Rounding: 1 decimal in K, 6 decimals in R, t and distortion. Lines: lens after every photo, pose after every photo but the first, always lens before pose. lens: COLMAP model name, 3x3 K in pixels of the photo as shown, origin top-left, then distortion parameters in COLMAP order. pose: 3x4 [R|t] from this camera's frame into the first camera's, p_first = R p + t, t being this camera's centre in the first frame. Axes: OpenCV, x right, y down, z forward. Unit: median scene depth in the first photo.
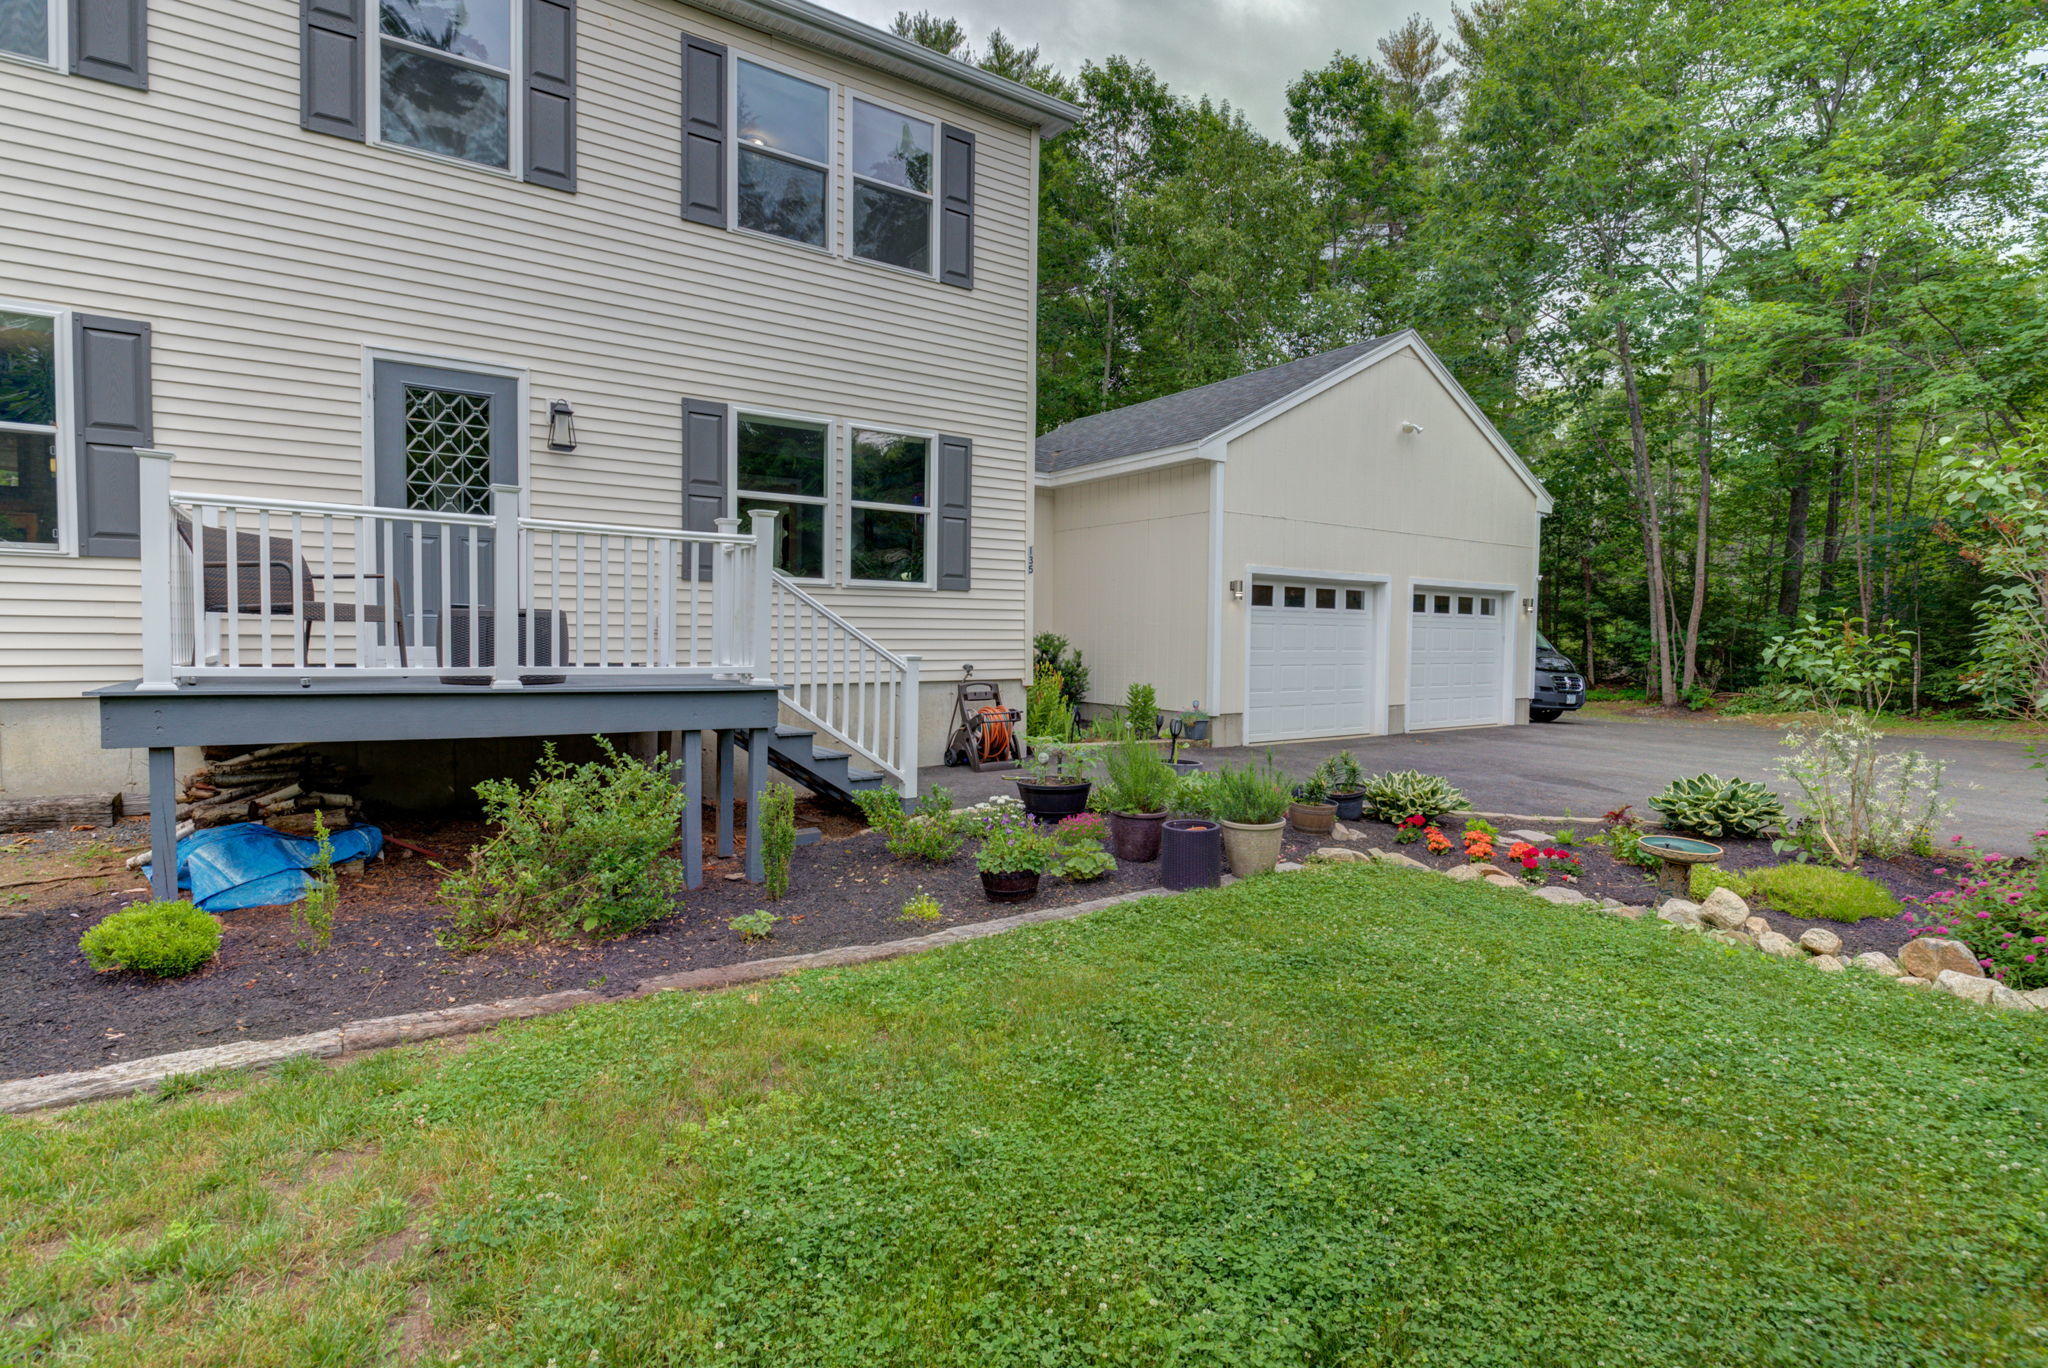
lens RADIAL K [[997.3, 0, 1024.3], [0, 997.3, 685.1], [0, 0, 1]] dist [-0.006111, -0.000650]
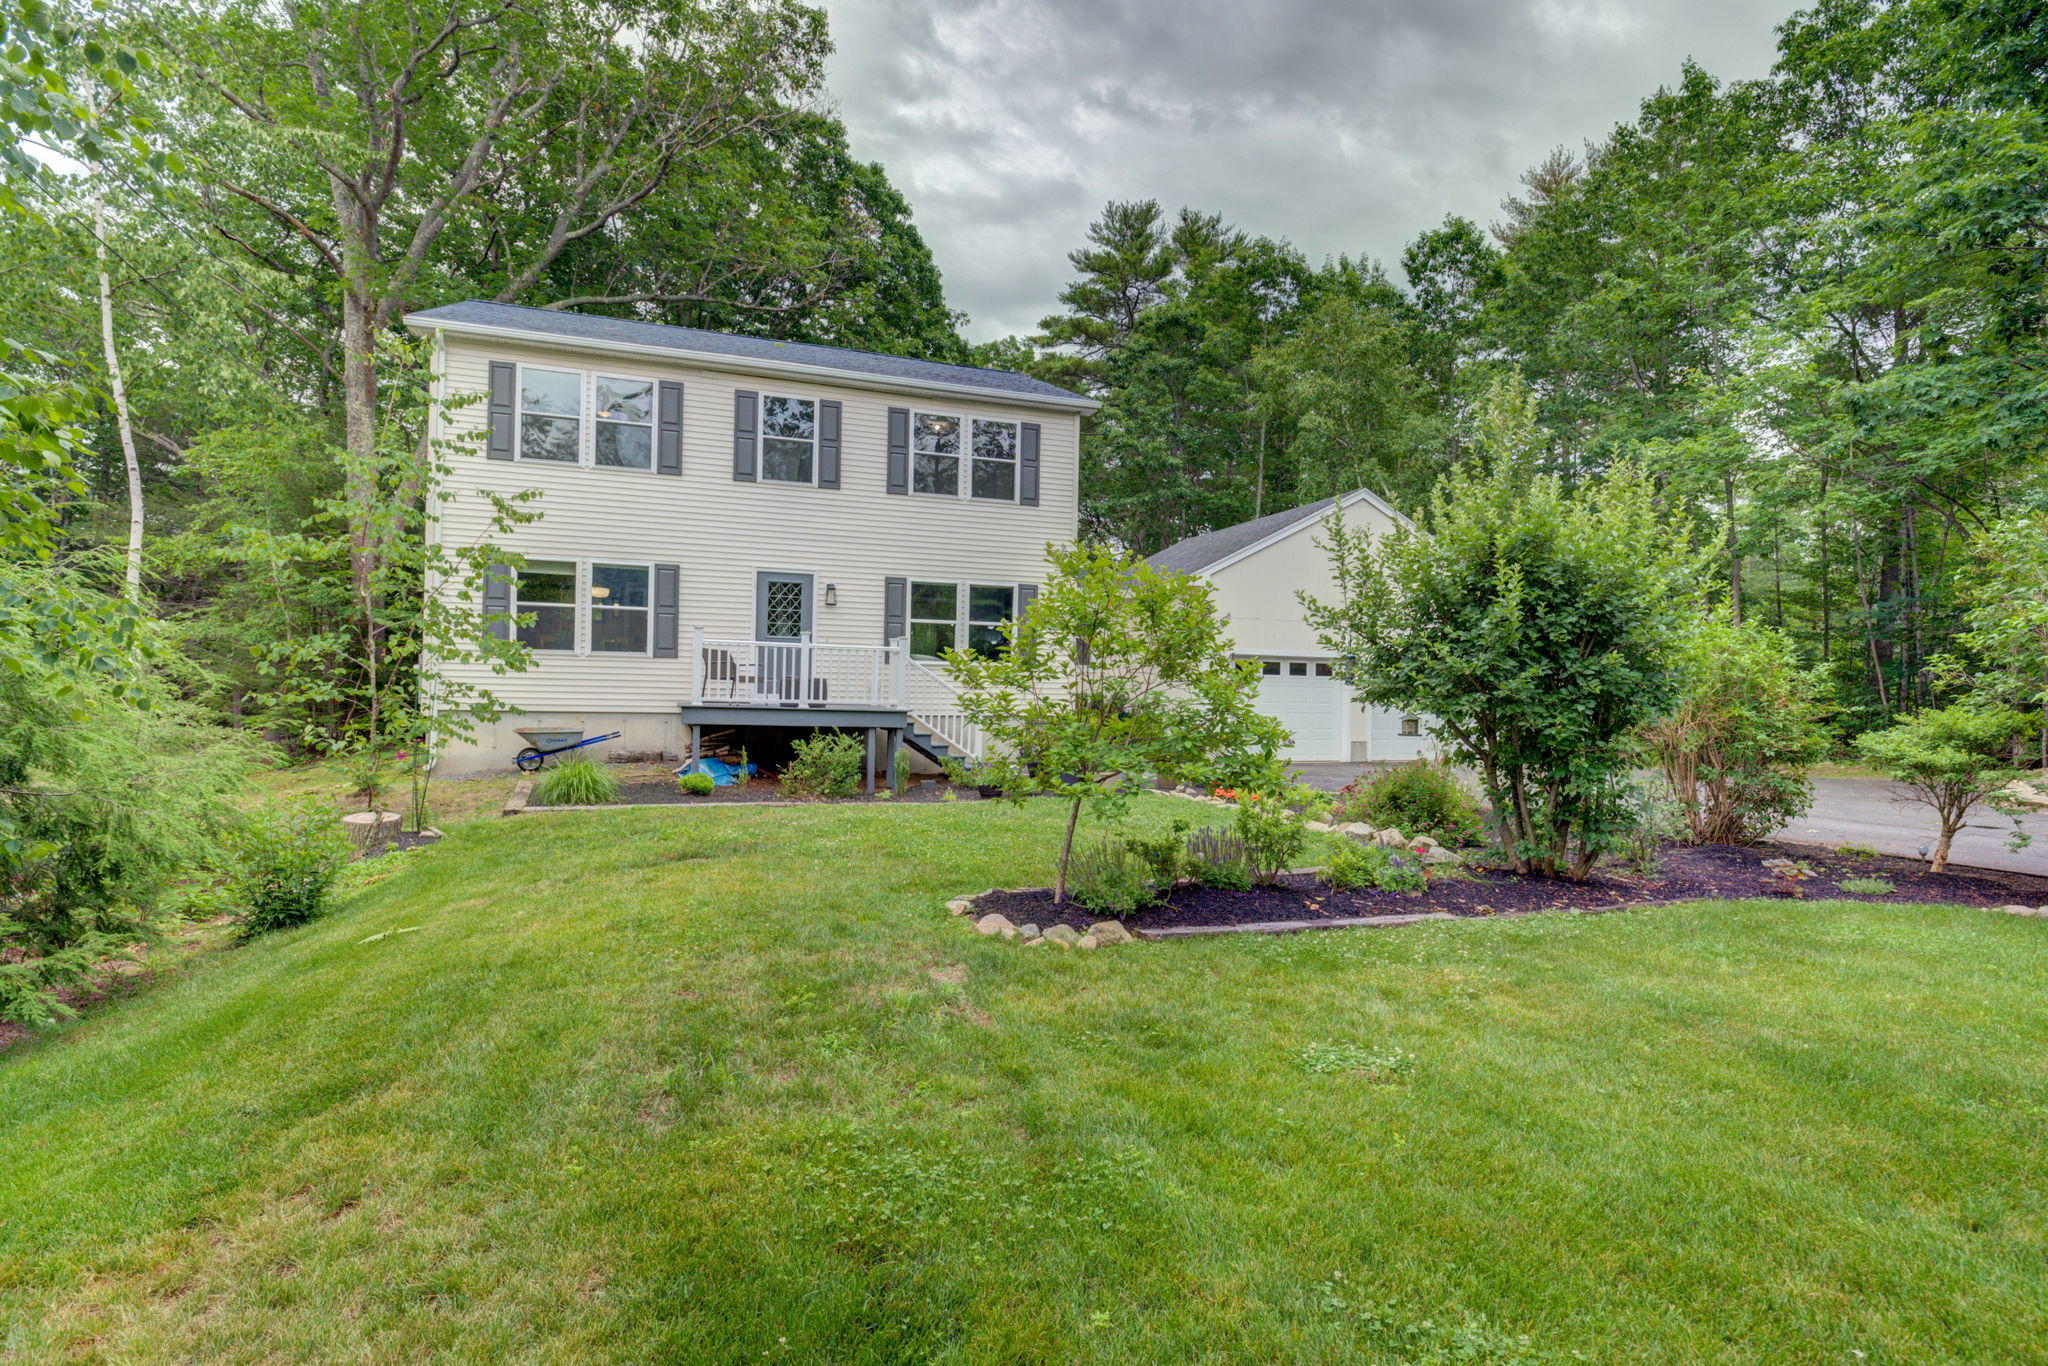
lens RADIAL K [[997.3, 0, 1024.4], [0, 997.3, 685.7], [0, 0, 1]] dist [-0.006111, -0.000650]
pose [[0.963768, 0.002146, -0.266732, 0.580939], [-0.019013, 0.997977, -0.060670, 0.072559], [0.266062, 0.063543, 0.961859, -1.076215]]
